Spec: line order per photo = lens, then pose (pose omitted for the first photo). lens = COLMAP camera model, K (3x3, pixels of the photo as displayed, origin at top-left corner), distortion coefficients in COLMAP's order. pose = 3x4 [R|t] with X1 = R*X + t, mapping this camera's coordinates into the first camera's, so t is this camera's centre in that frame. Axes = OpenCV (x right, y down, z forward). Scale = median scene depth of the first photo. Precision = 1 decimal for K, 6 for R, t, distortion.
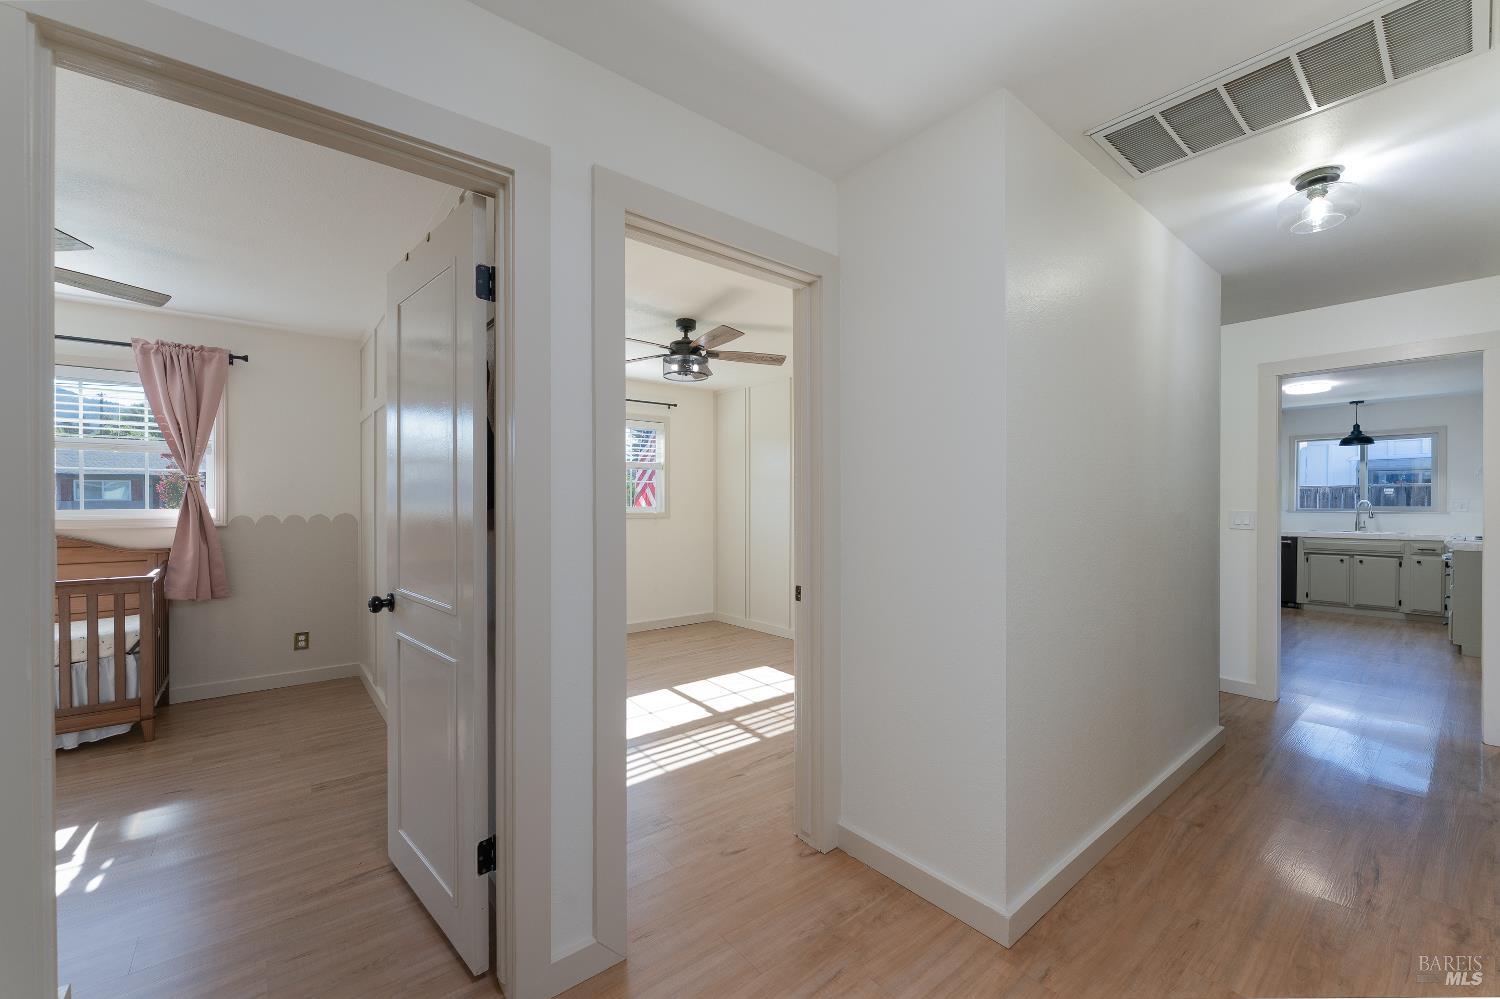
lens RADIAL K [[600.5, 0, 747.9], [0, 600.5, 498.0], [0, 0, 1]] dist [0.000532, -0.000110]
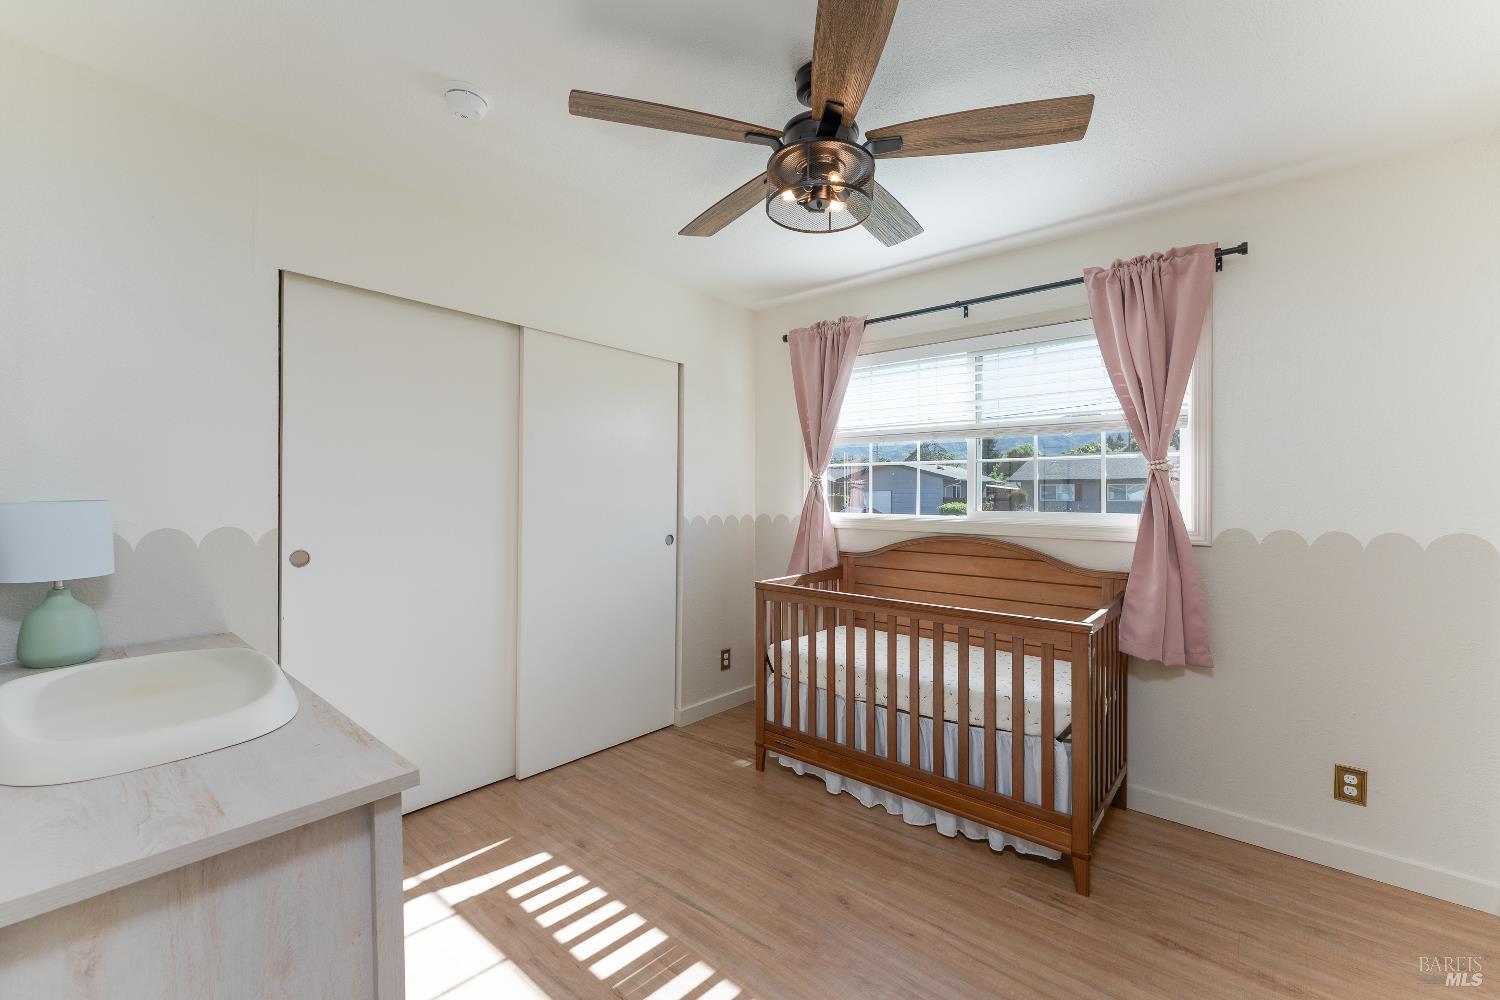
lens RADIAL K [[599.0, 0, 750.0], [0, 599.0, 500.0], [0, 0, 1]] dist [0.001760, -0.007248]
pose [[0.178370, 0.002740, -0.983960, -0.396695], [-0.002654, 0.999994, 0.002304, 0.003149], [0.983960, 0.002200, 0.178376, 0.481313]]
